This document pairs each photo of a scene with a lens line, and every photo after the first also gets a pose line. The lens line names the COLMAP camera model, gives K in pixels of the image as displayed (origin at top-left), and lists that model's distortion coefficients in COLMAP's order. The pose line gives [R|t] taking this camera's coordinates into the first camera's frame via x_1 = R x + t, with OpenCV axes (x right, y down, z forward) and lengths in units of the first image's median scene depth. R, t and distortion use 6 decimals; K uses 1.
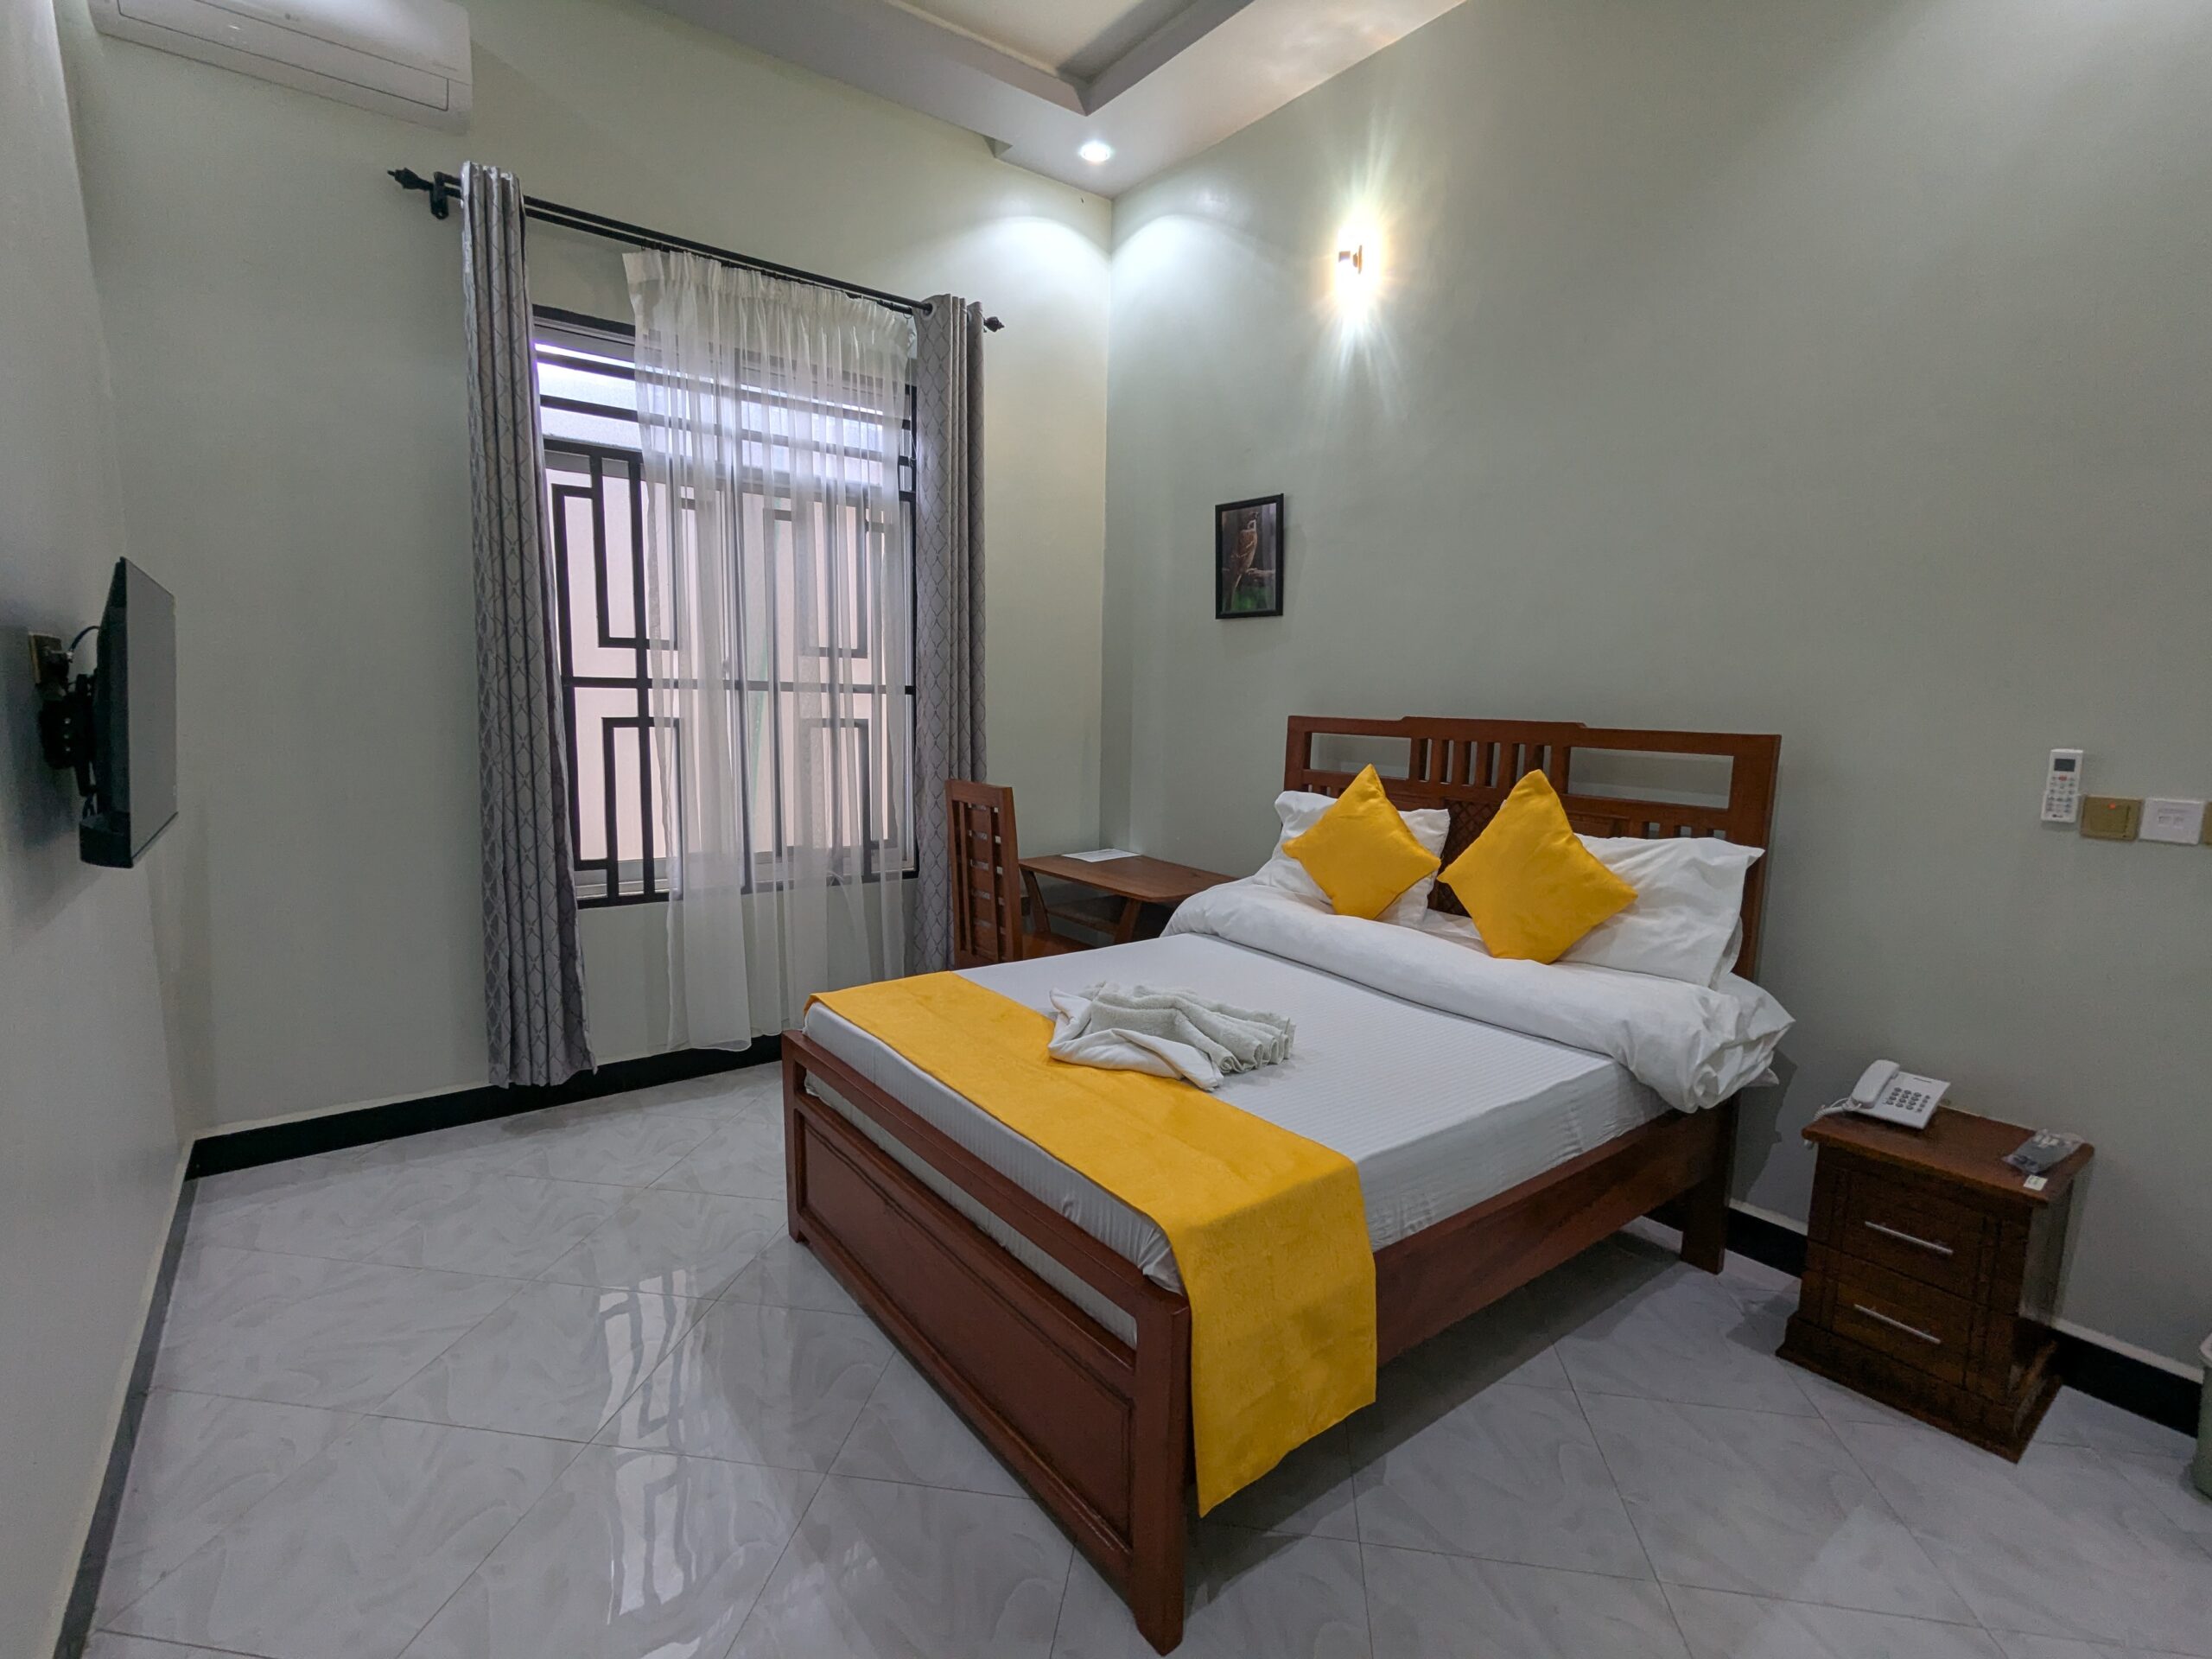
lens RADIAL K [[1043.6, 0, 1105.9], [0, 1043.6, 838.5], [0, 0, 1]] dist [-0.001430, 0.000897]
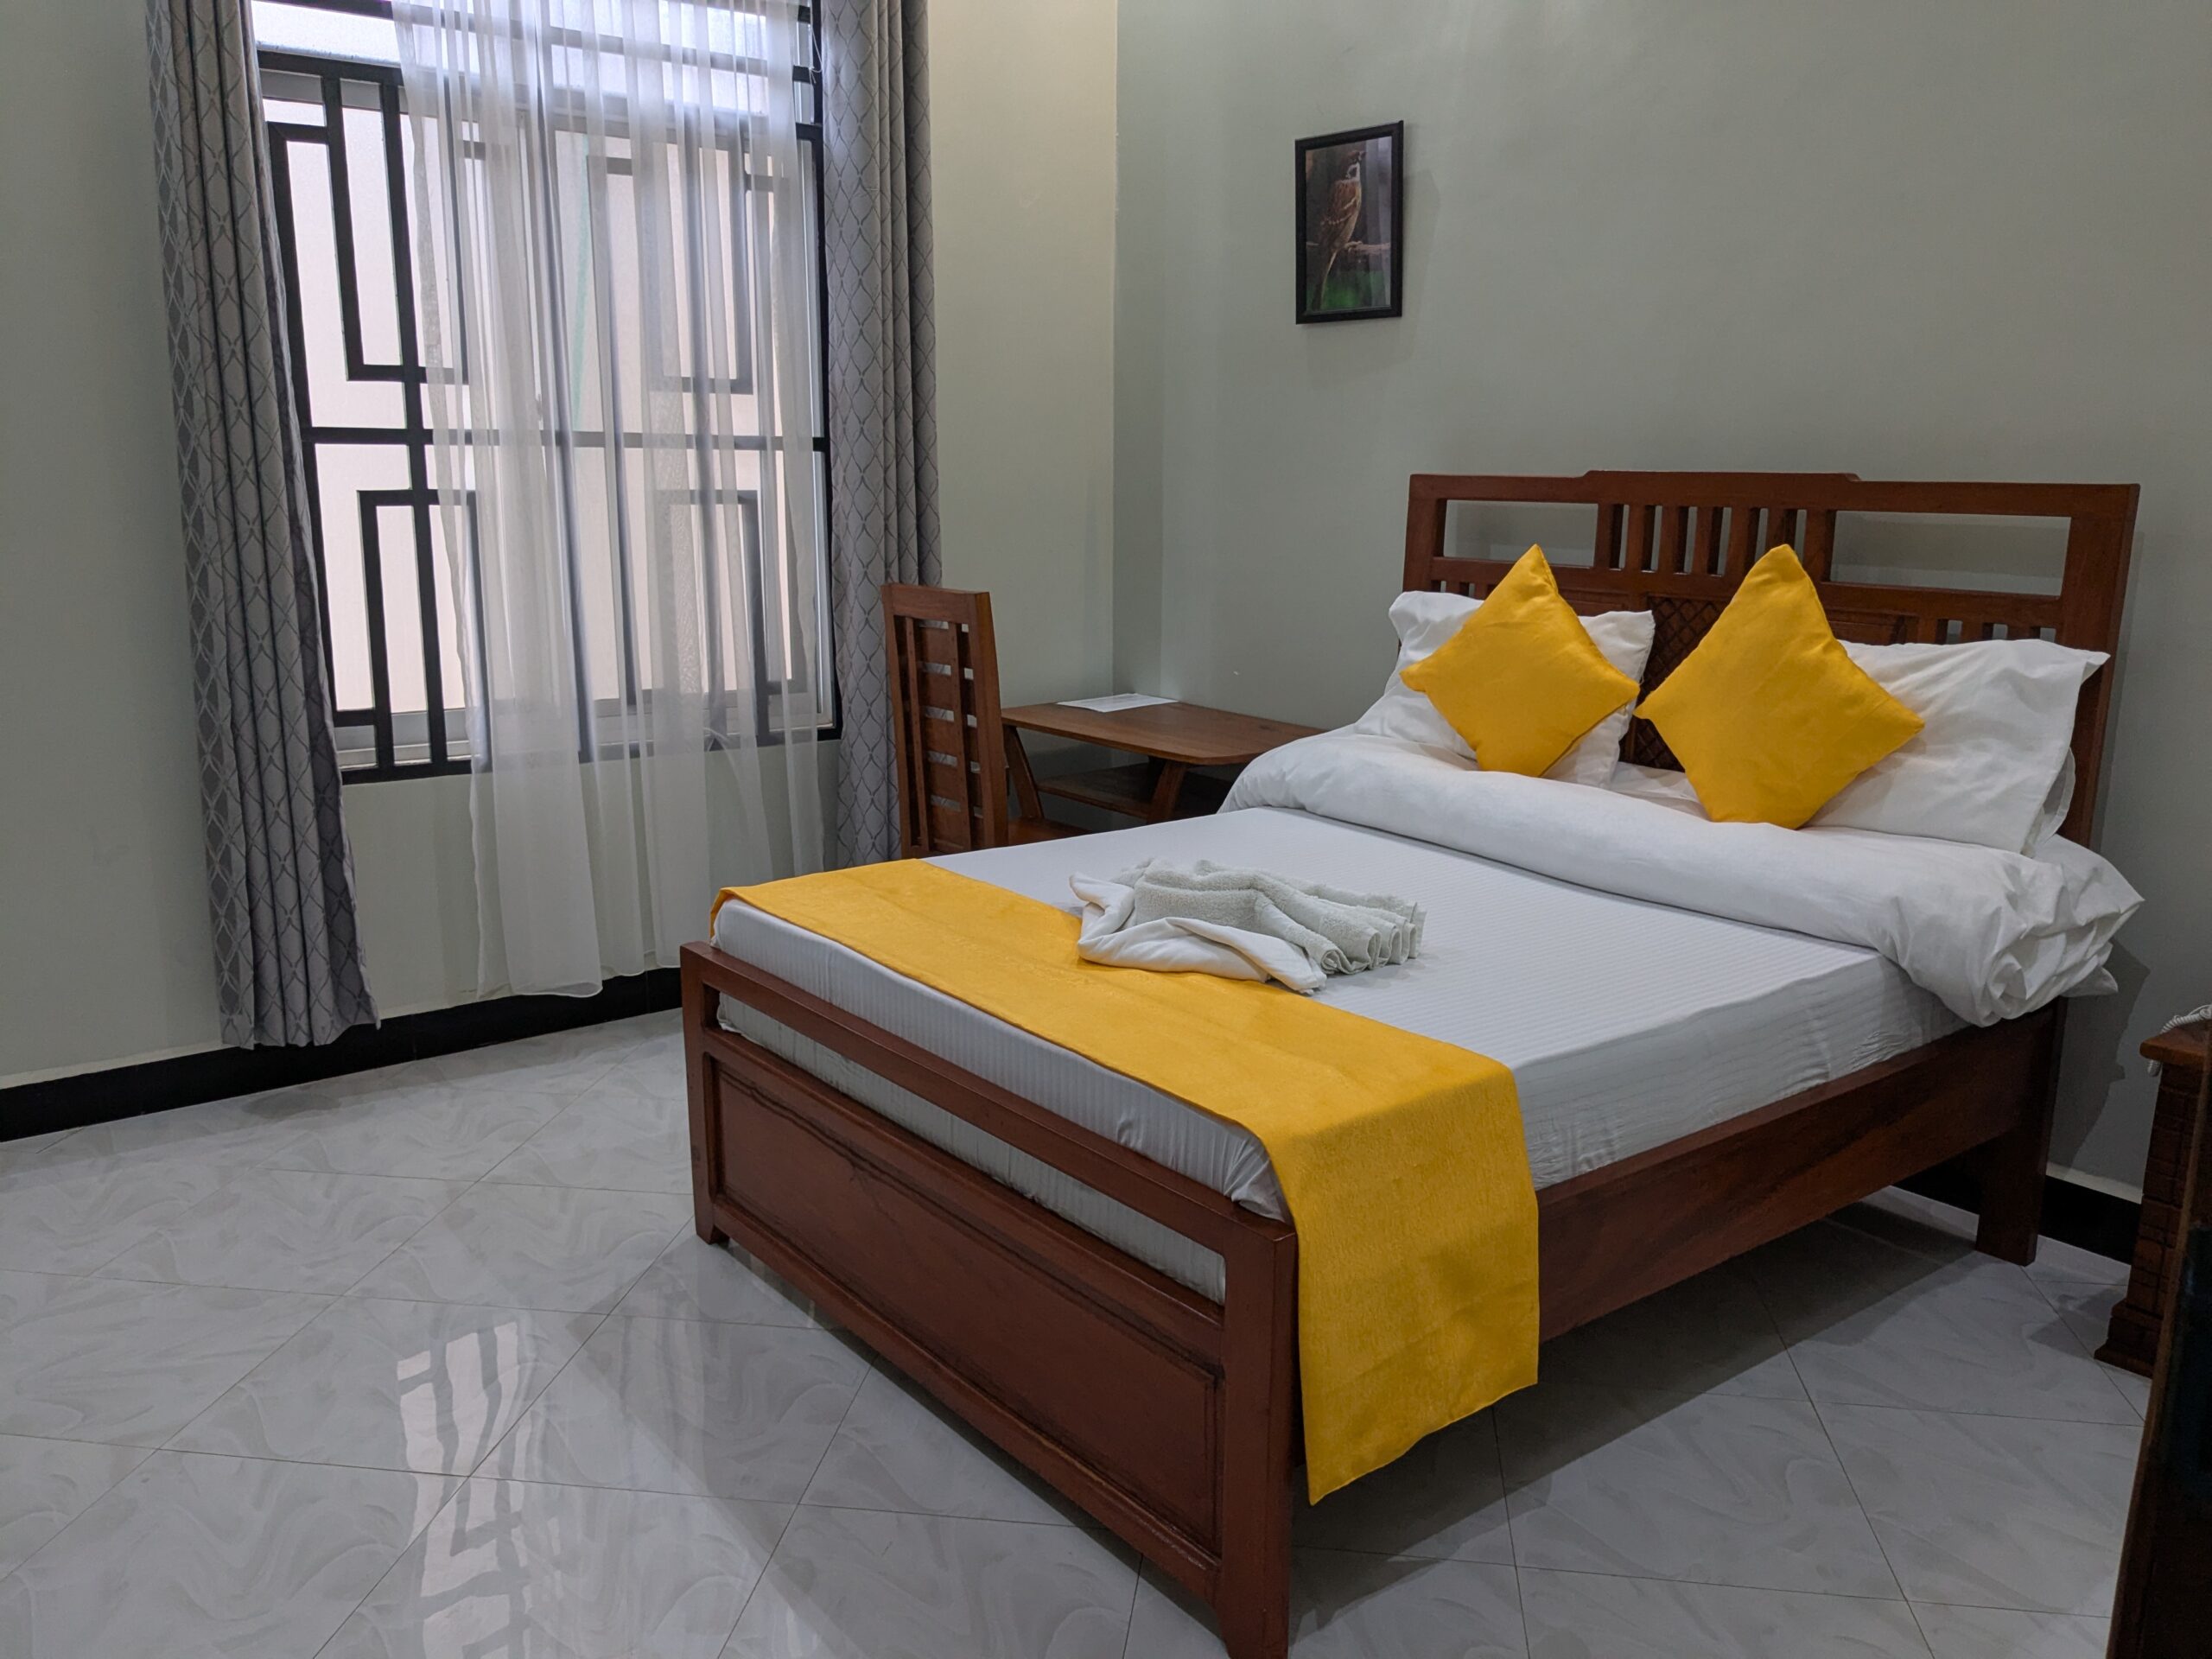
lens RADIAL K [[1746.2, 0, 1100.2], [0, 1746.2, 856.9], [0, 0, 1]] dist [0.040304, -0.068628]
pose [[0.999878, -0.015036, 0.004217, -0.030328], [0.014625, 0.996306, 0.084618, 0.027923], [-0.005473, -0.084546, 0.996405, -0.122249]]
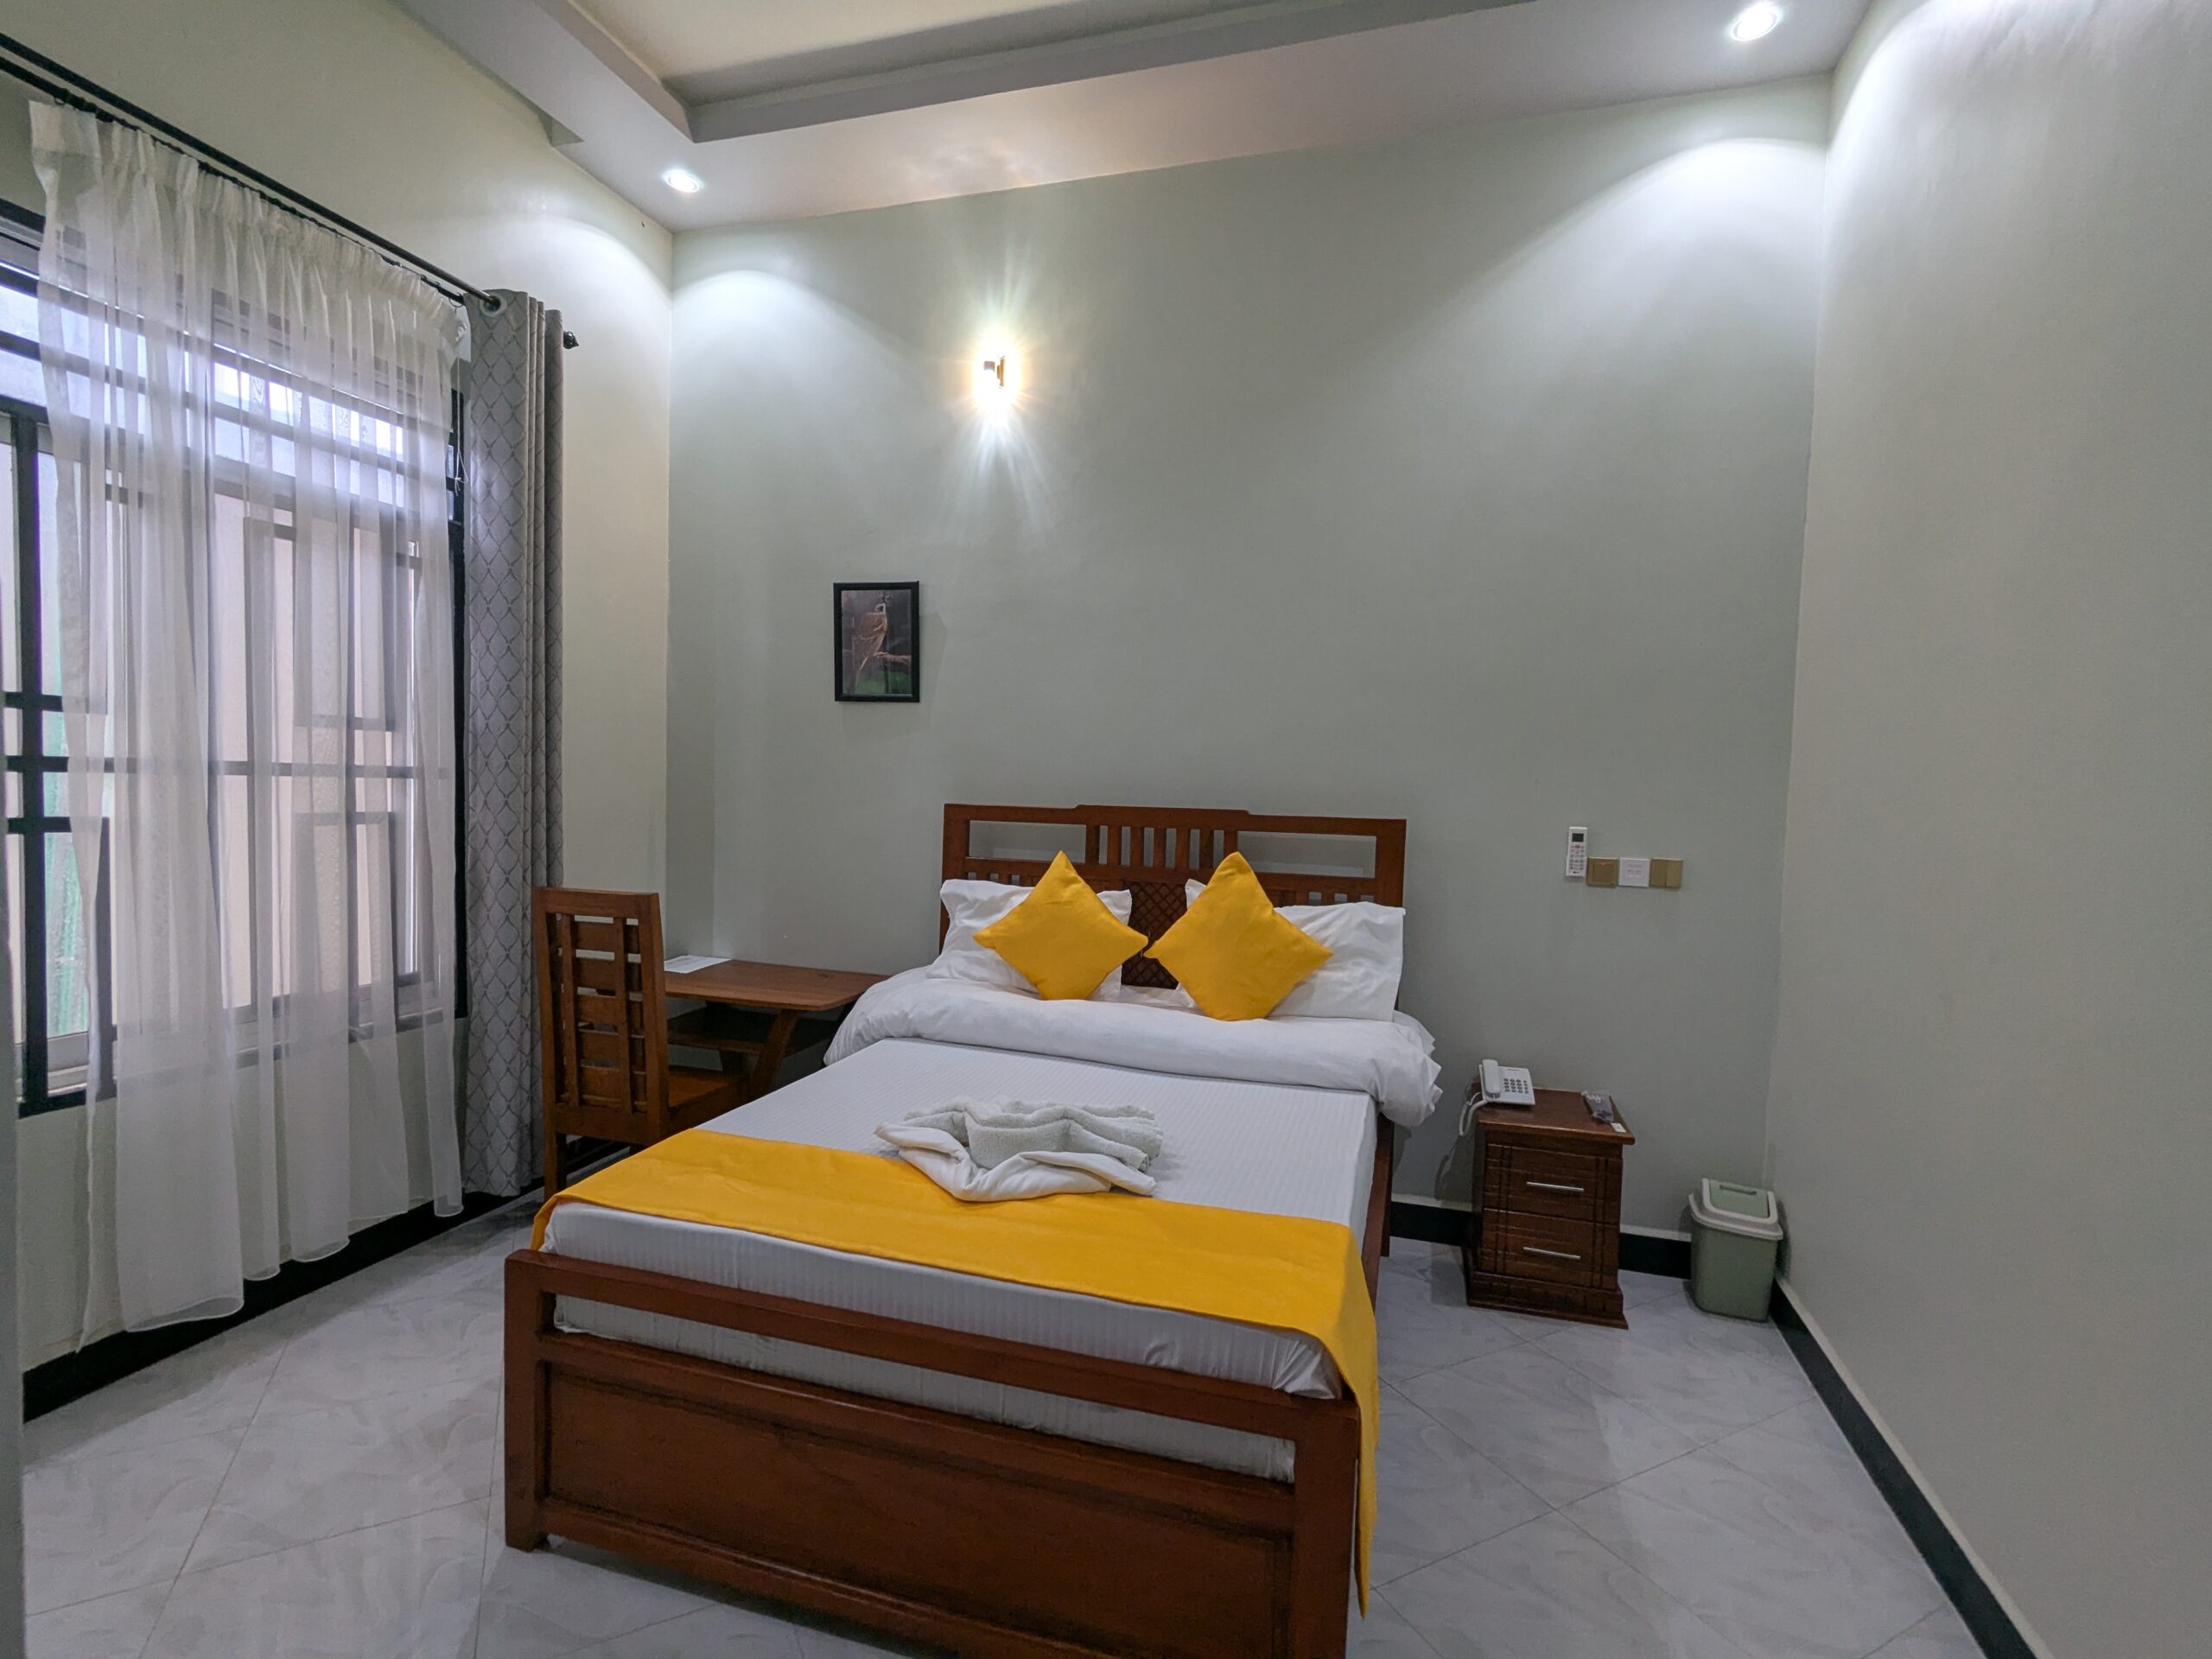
lens RADIAL K [[1043.6, 0, 1105.9], [0, 1043.6, 838.5], [0, 0, 1]] dist [-0.001430, 0.000897]
pose [[0.811183, -0.029795, 0.584033, -0.317559], [0.070861, 0.996350, -0.047591, -0.030843], [-0.580484, 0.079990, 0.810334, 0.129970]]
